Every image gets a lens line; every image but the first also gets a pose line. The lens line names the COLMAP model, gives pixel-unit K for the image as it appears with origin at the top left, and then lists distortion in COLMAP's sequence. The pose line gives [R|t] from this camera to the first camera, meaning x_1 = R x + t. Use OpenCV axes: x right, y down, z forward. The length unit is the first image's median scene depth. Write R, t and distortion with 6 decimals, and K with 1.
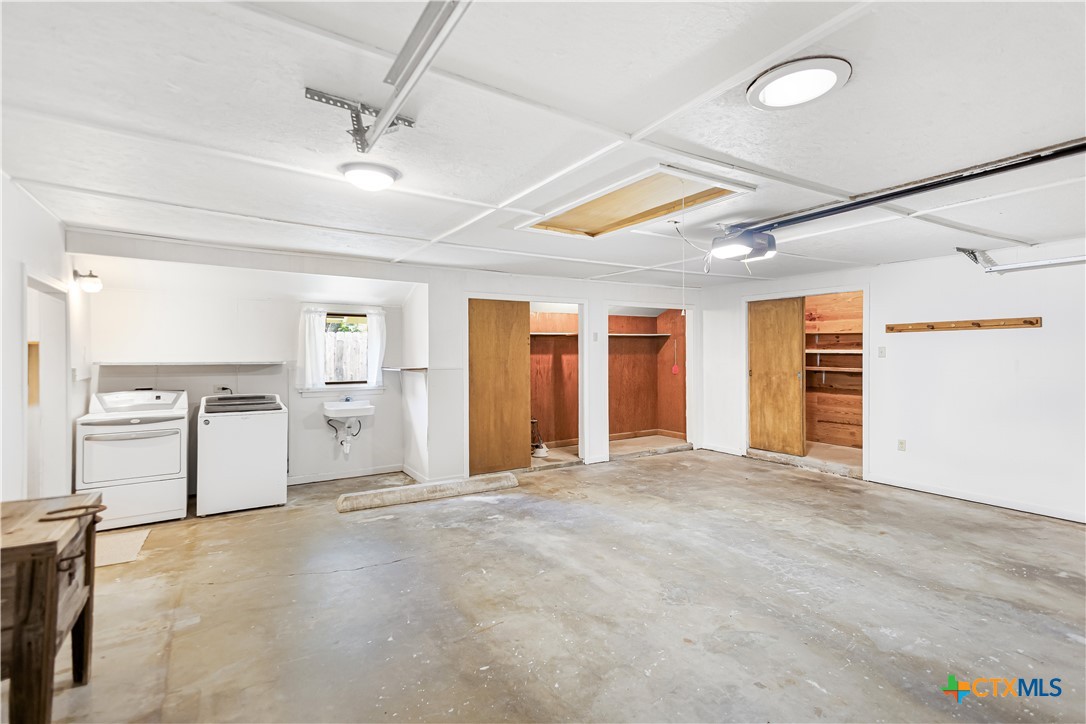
lens RADIAL K [[505.7, 0, 539.5], [0, 505.7, 362.9], [0, 0, 1]] dist [0.020379, 0.000050]
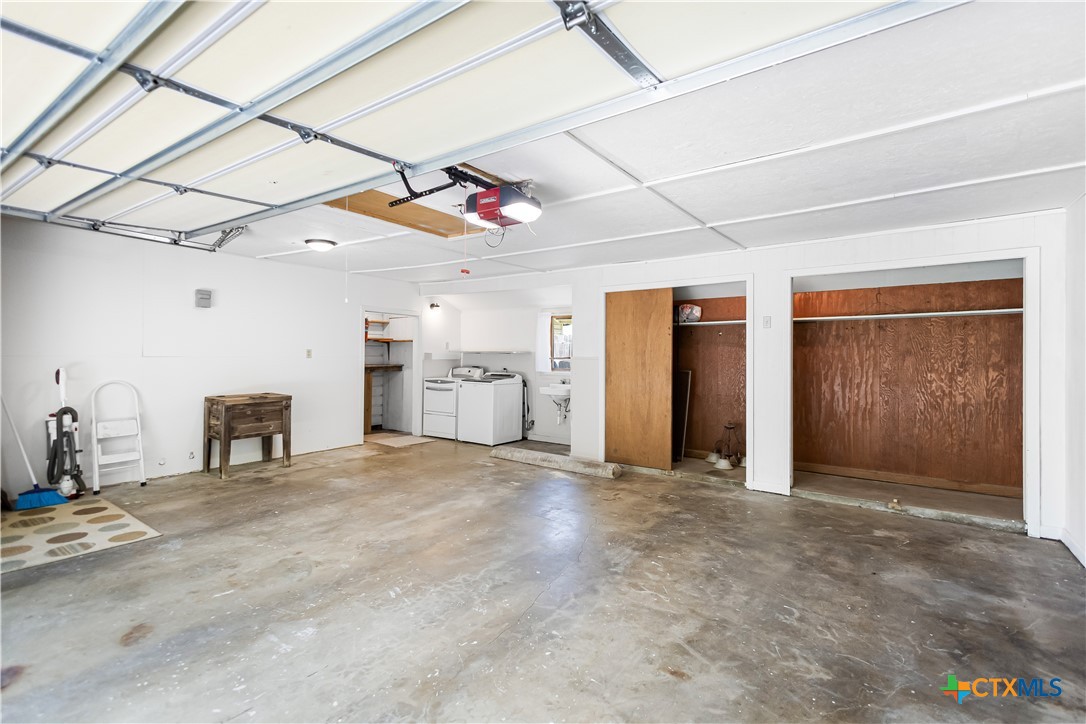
lens RADIAL K [[505.7, 0, 534.7], [0, 505.7, 355.5], [0, 0, 1]] dist [0.020379, 0.000050]
pose [[0.377881, 0.009772, -0.925803, 1.500041], [-0.025481, 0.999675, 0.000152, 0.021740], [0.925504, 0.023533, 0.378007, 0.918490]]
